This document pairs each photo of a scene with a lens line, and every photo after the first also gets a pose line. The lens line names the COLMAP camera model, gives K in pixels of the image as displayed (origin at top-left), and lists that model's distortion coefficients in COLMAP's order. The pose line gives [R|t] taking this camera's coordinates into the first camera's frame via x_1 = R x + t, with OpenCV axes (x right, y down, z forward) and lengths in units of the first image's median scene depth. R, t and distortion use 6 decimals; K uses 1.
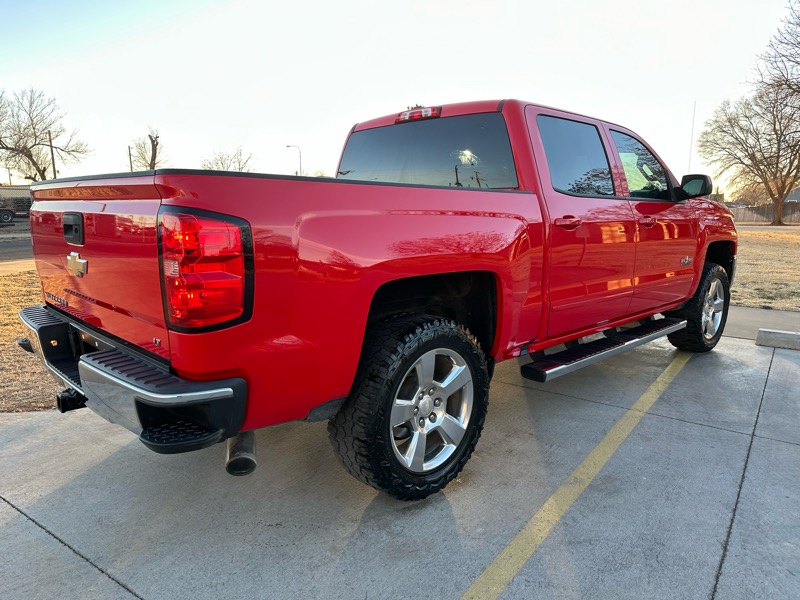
lens RADIAL K [[560.9, 0, 406.3], [0, 560.9, 291.4], [0, 0, 1]] dist [0.029908, -0.035938]
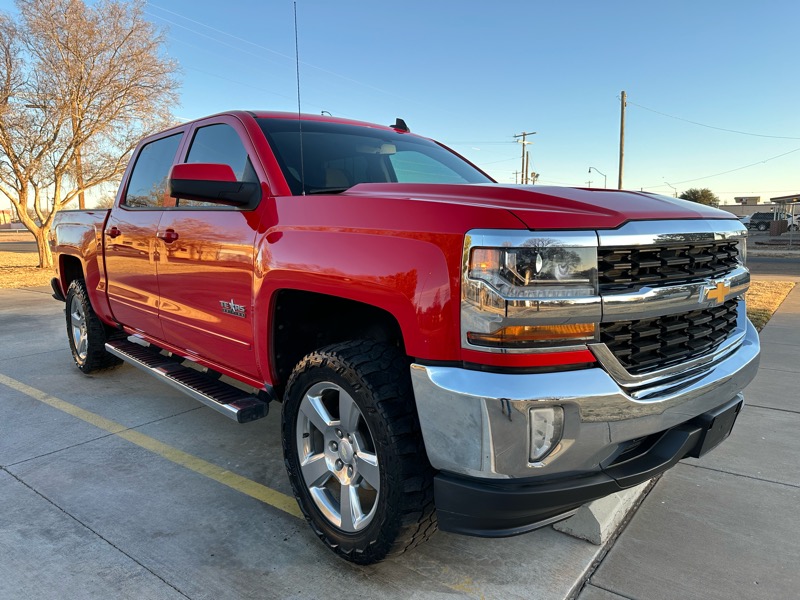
lens RADIAL K [[560.9, 0, 403.0], [0, 560.9, 298.6], [0, 0, 1]] dist [0.029908, -0.035938]
pose [[-0.040285, 0.125701, -0.991250, 1.712418], [-0.141971, 0.981270, 0.130205, -0.264051], [0.989051, 0.145974, -0.021685, 1.903251]]
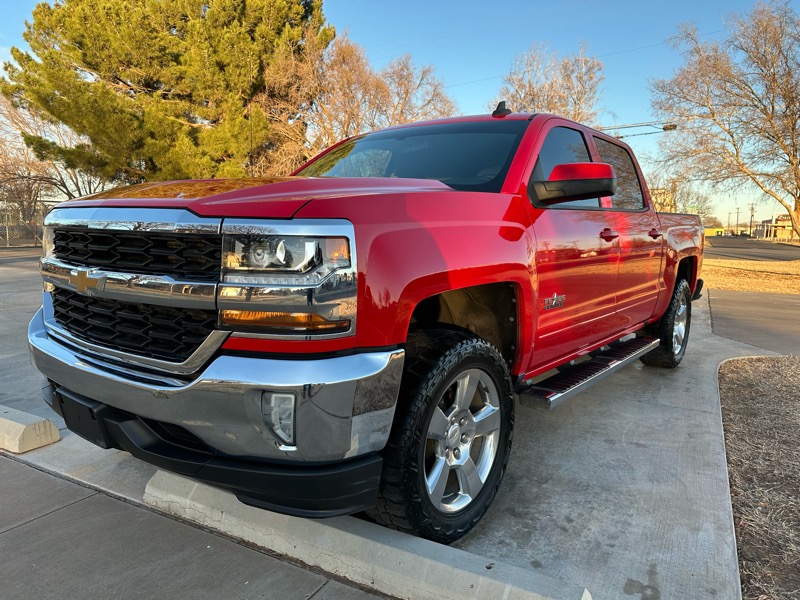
lens RADIAL K [[560.9, 0, 399.4], [0, 560.9, 299.5], [0, 0, 1]] dist [0.029908, -0.035938]
pose [[-0.991849, -0.014428, -0.126597, 0.678211], [-0.049103, 0.960108, 0.275284, -0.427483], [0.117575, 0.279257, -0.952991, 3.013682]]
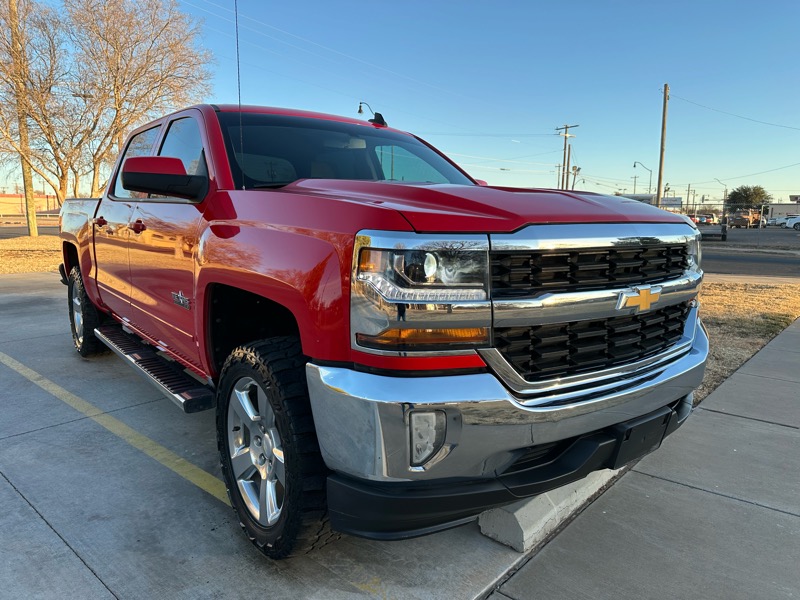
lens RADIAL K [[560.9, 0, 405.9], [0, 560.9, 297.4], [0, 0, 1]] dist [0.029908, -0.035938]
pose [[-0.106298, 0.135545, -0.985052, 1.695020], [-0.160940, 0.975257, 0.151564, -0.295698], [0.981223, 0.174645, -0.081853, 2.054648]]
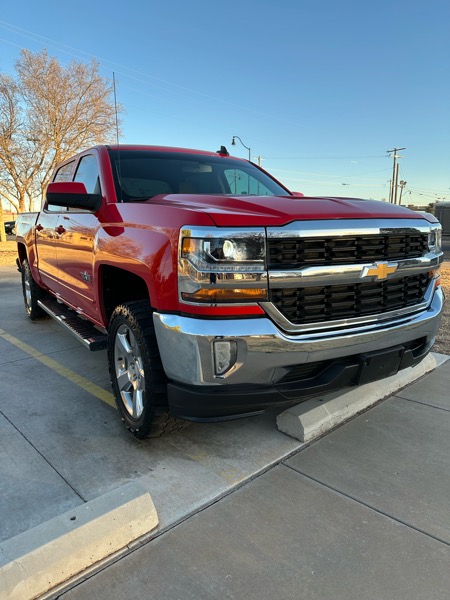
lens RADIAL K [[420.7, 0, 228.0], [0, 420.7, 303.7], [0, 0, 1]] dist [0.029908, -0.035938]
pose [[-0.203821, 0.179387, -0.962433, 1.781242], [-0.140840, 0.967471, 0.210152, -0.299559], [0.968825, 0.178382, -0.171926, 2.158072]]
